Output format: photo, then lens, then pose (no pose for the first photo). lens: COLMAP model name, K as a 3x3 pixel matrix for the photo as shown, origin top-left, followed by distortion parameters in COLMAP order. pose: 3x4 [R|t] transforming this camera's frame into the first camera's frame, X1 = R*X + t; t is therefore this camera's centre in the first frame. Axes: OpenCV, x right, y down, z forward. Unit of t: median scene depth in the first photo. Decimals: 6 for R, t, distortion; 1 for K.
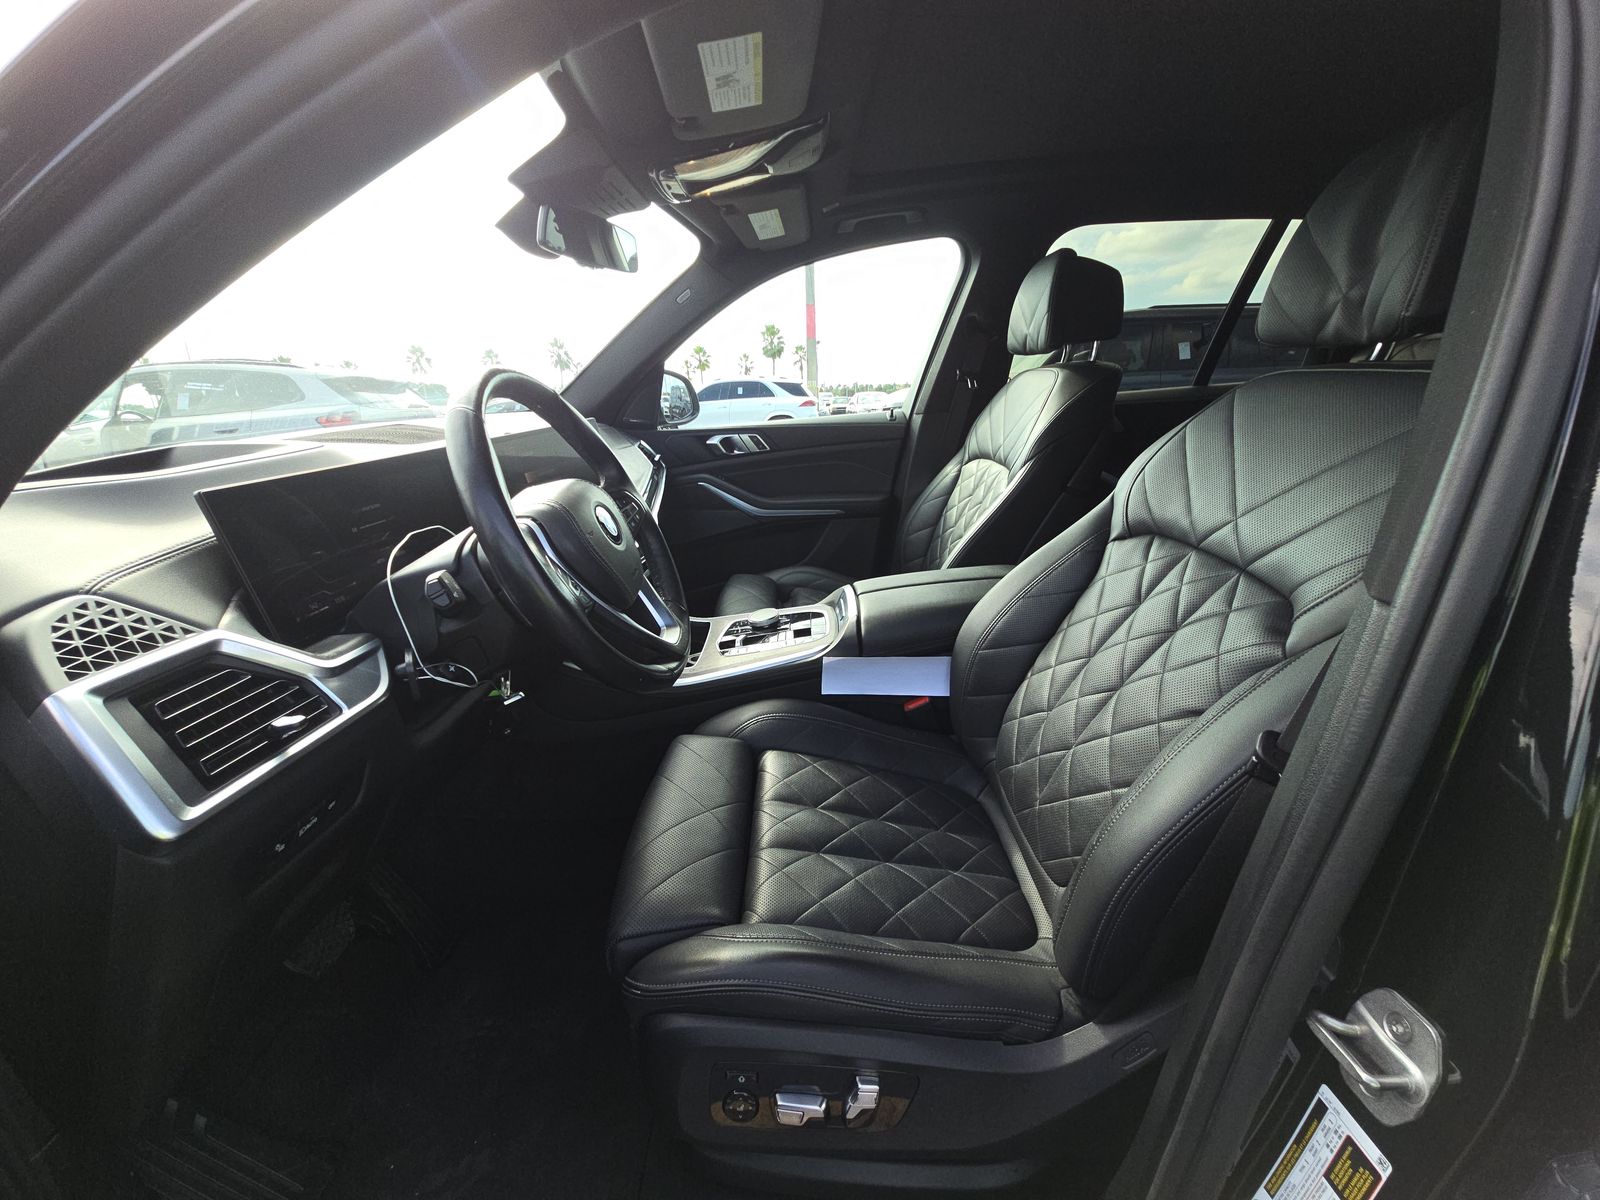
lens RADIAL K [[650.1, 0, 798.4], [0, 650.1, 595.2], [0, 0, 1]] dist [0.015807, -0.007734]
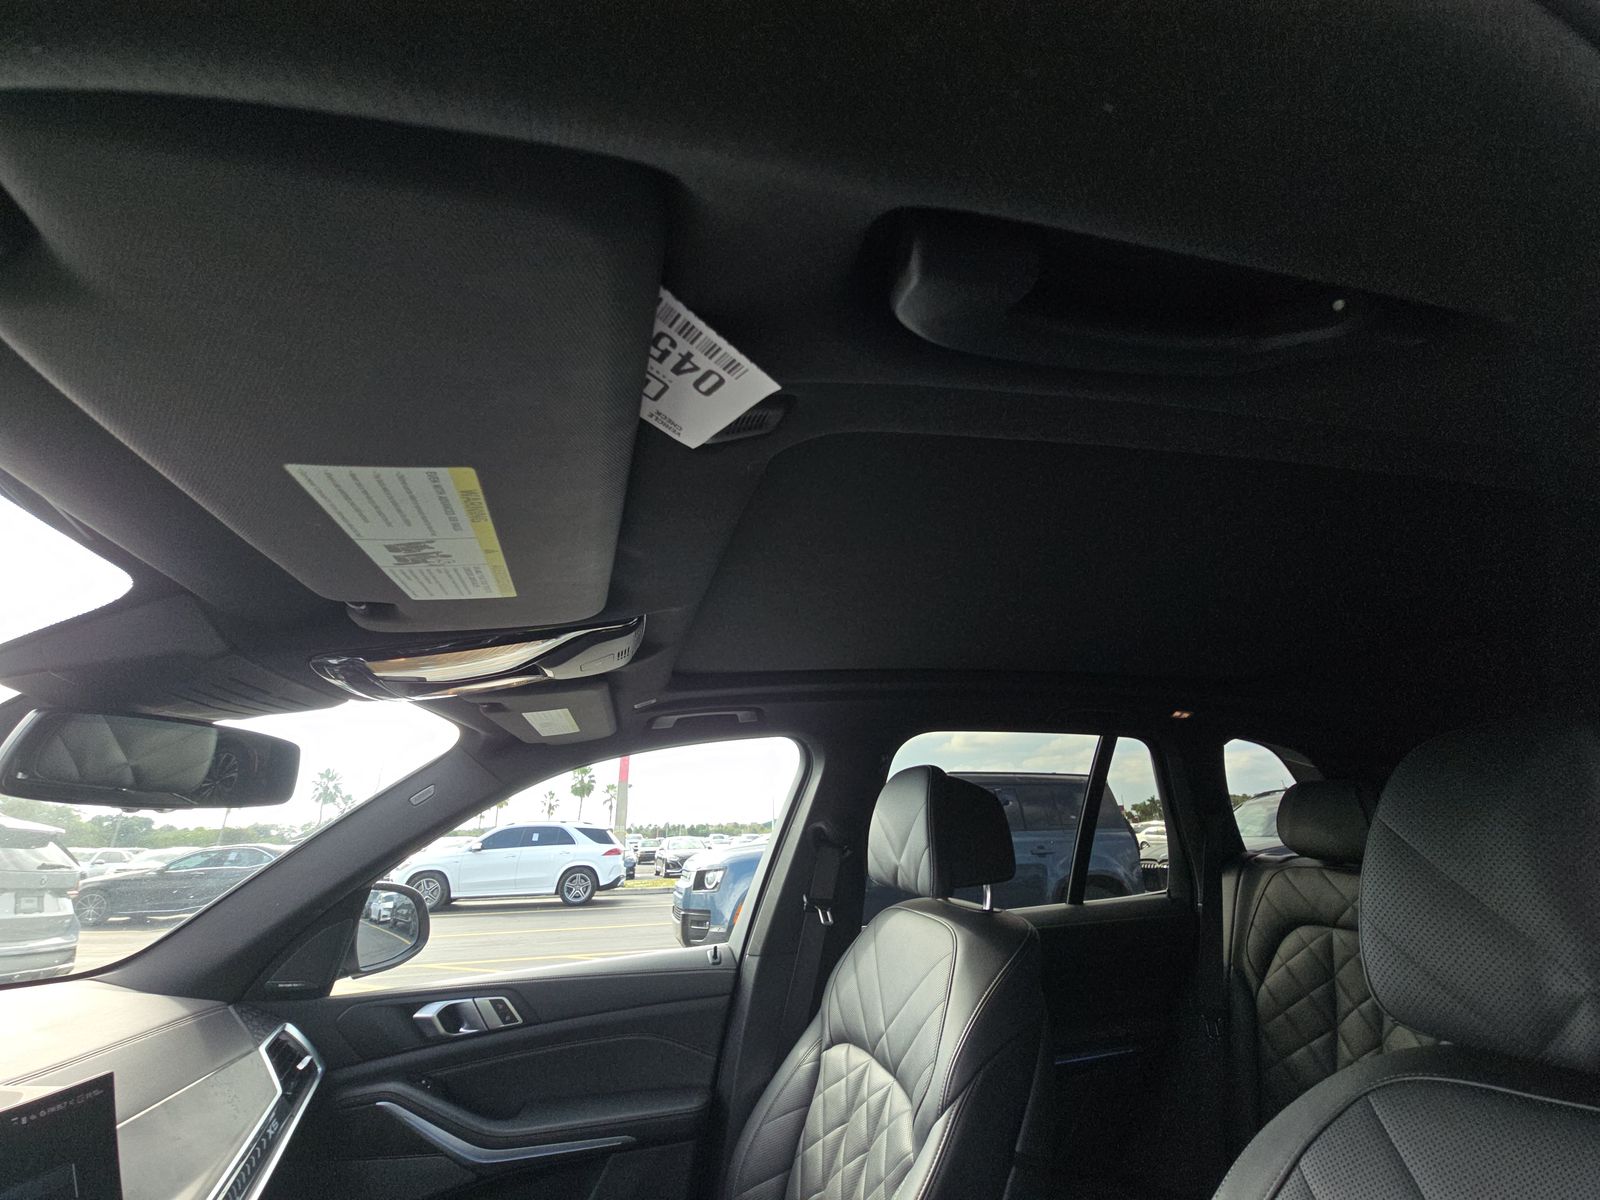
lens RADIAL K [[650.1, 0, 798.4], [0, 650.1, 595.2], [0, 0, 1]] dist [0.015807, -0.007734]
pose [[0.963353, 0.101656, 0.248226, 0.015786], [0.068981, 0.800393, -0.595494, -0.173326], [-0.259214, 0.590794, 0.764049, 0.220152]]
